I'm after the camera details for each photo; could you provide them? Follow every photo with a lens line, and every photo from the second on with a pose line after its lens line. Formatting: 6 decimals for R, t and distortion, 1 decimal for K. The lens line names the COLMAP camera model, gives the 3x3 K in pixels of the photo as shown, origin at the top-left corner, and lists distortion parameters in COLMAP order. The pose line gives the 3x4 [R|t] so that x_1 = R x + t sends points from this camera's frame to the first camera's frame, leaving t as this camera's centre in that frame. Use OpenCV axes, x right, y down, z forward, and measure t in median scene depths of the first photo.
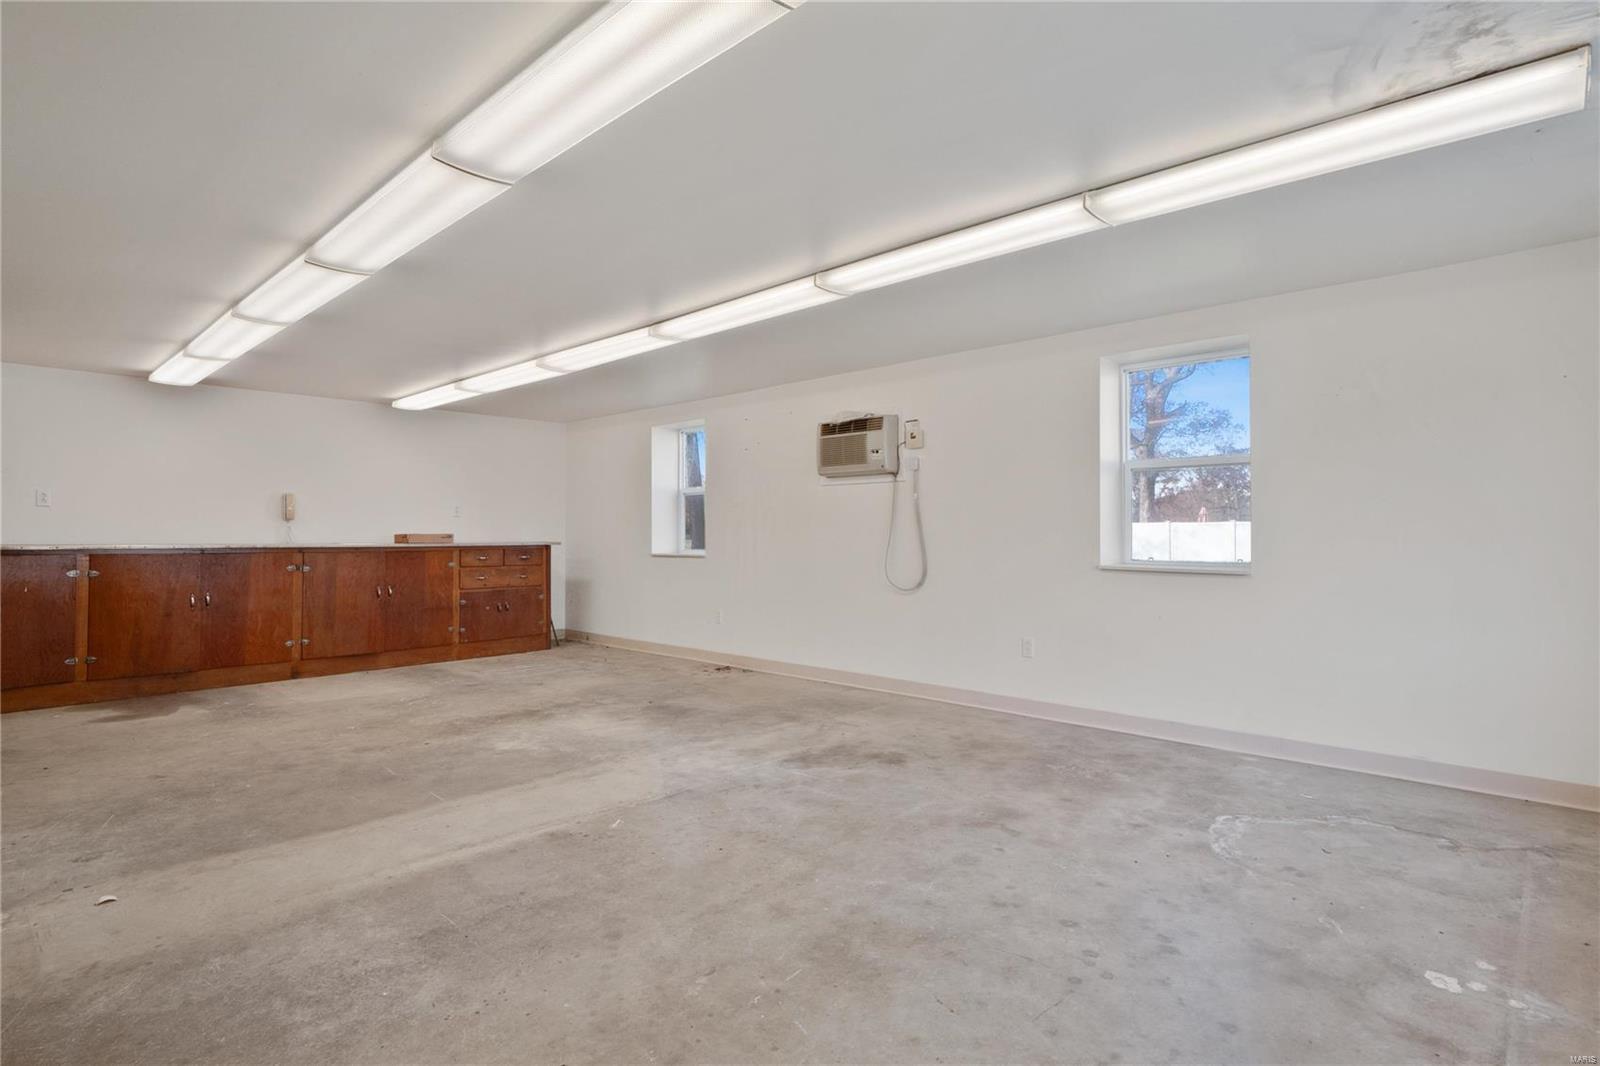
lens RADIAL K [[821.2, 0, 800.0], [0, 821.2, 532.7], [0, 0, 1]] dist [-0.001818, -0.001280]
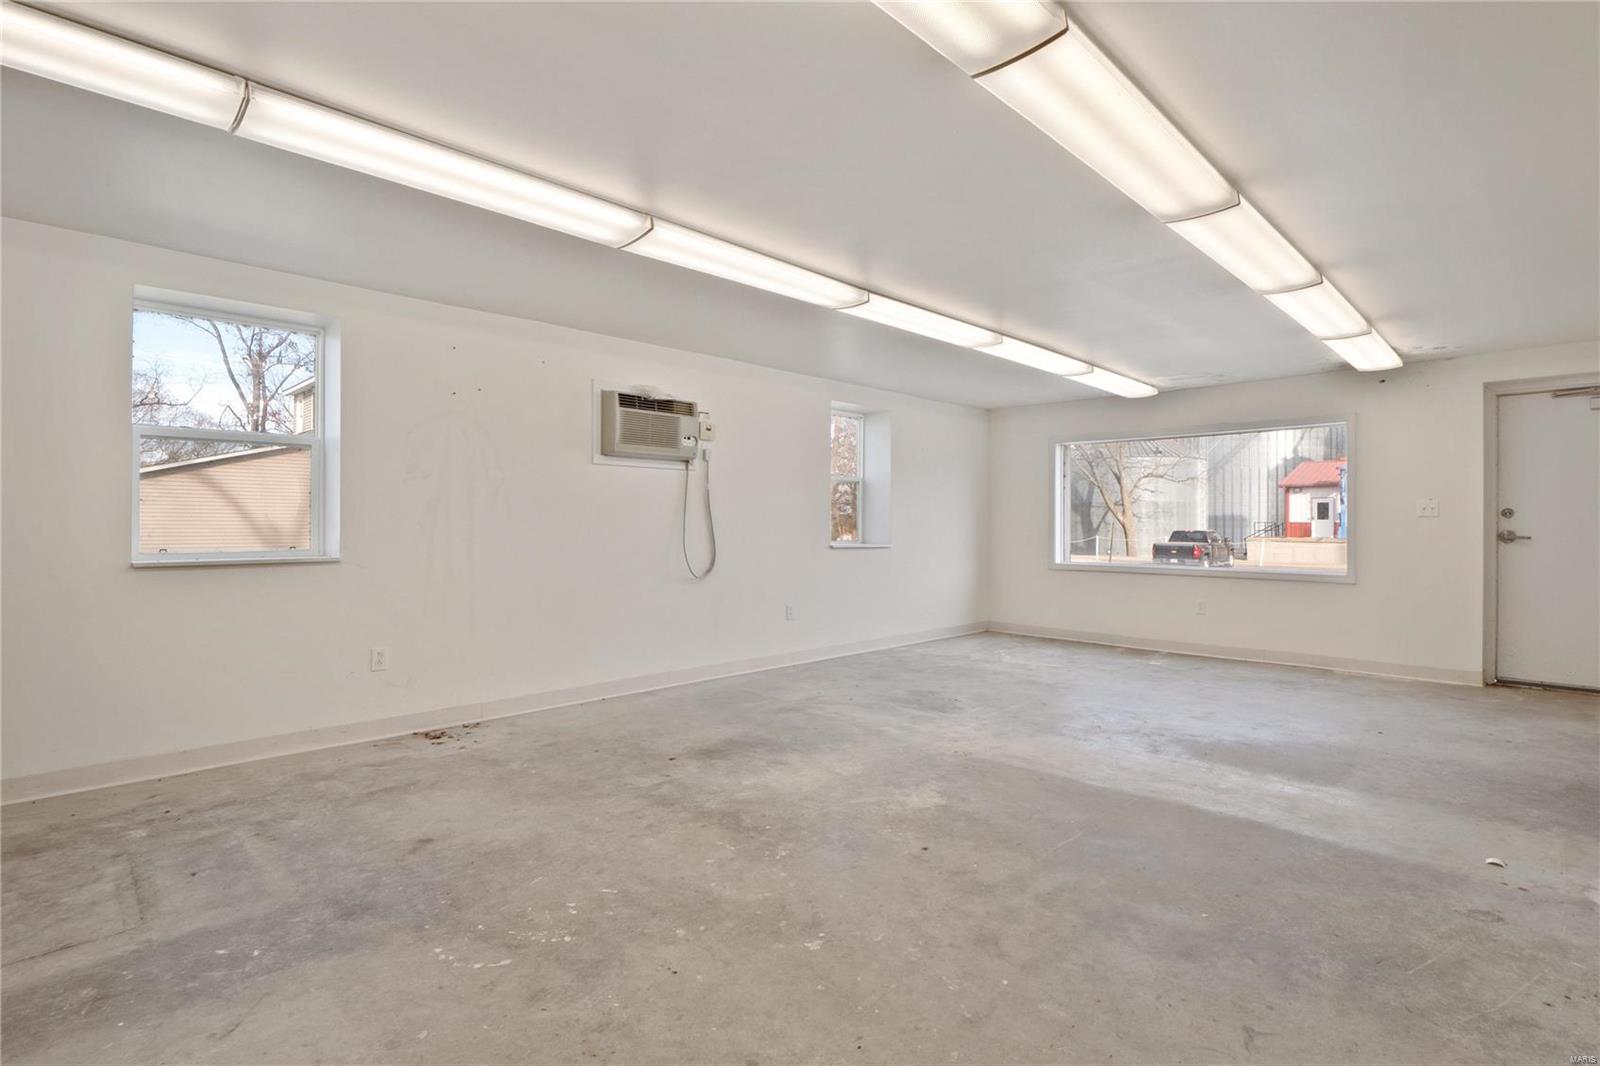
lens RADIAL K [[796.9, 0, 800.0], [0, 796.9, 527.8], [0, 0, 1]] dist [-0.001895, 0.000885]
pose [[-0.004982, -0.011453, 0.999922, -1.204765], [-0.011063, 0.999874, 0.011397, -0.006099], [-0.999926, -0.011006, -0.005108, 1.227708]]
